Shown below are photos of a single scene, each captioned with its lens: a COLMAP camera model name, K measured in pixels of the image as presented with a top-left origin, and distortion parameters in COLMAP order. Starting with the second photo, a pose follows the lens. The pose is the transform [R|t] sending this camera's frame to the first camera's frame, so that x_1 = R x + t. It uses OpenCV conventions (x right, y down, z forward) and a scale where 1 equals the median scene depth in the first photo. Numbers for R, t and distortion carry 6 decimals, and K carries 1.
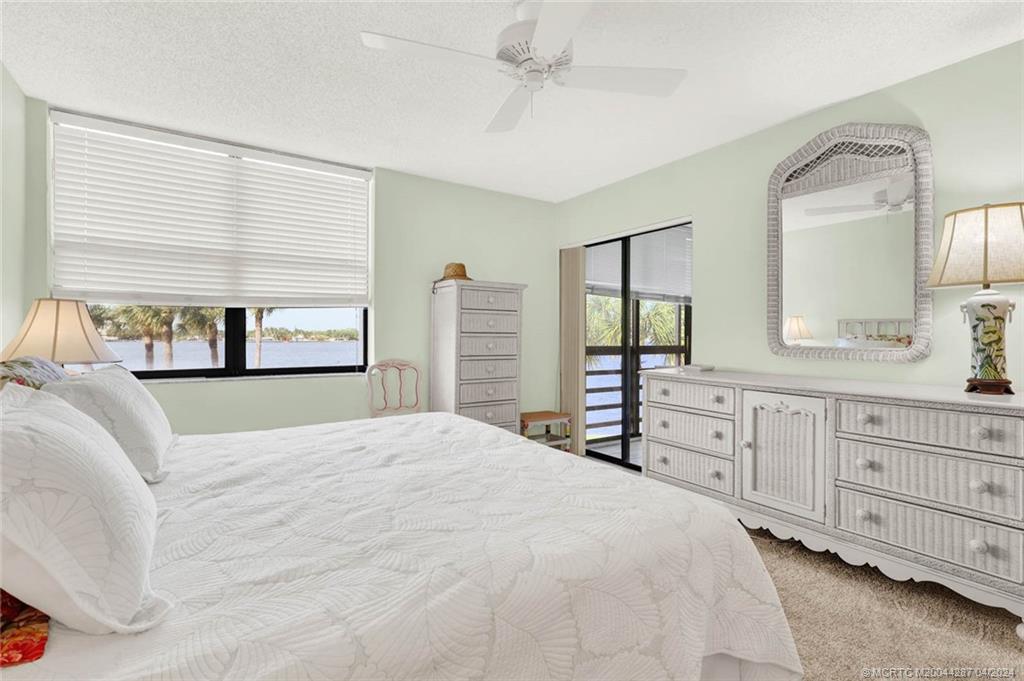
lens RADIAL K [[477.9, 0, 512.7], [0, 477.9, 338.1], [0, 0, 1]] dist [-0.002202, 0.000329]
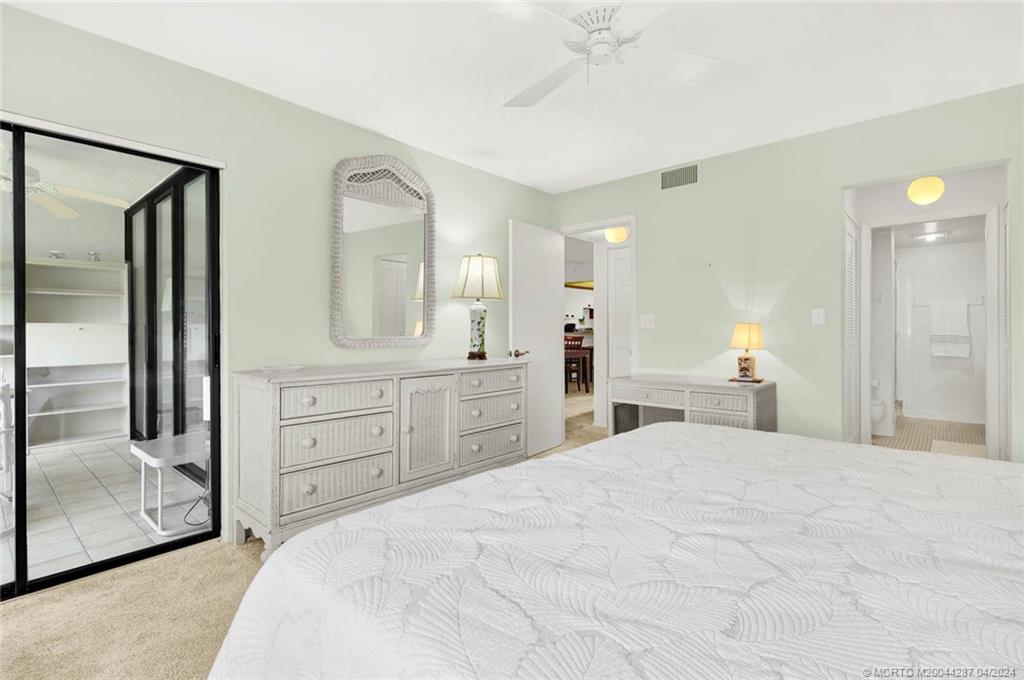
lens RADIAL K [[486.5, 0, 514.6], [0, 486.5, 332.5], [0, 0, 1]] dist [-0.001137, -0.000325]
pose [[-0.259970, -0.010284, 0.965562, -0.606697], [0.009987, 0.999861, 0.013338, -0.006424], [-0.965565, 0.013110, -0.259832, 1.022865]]
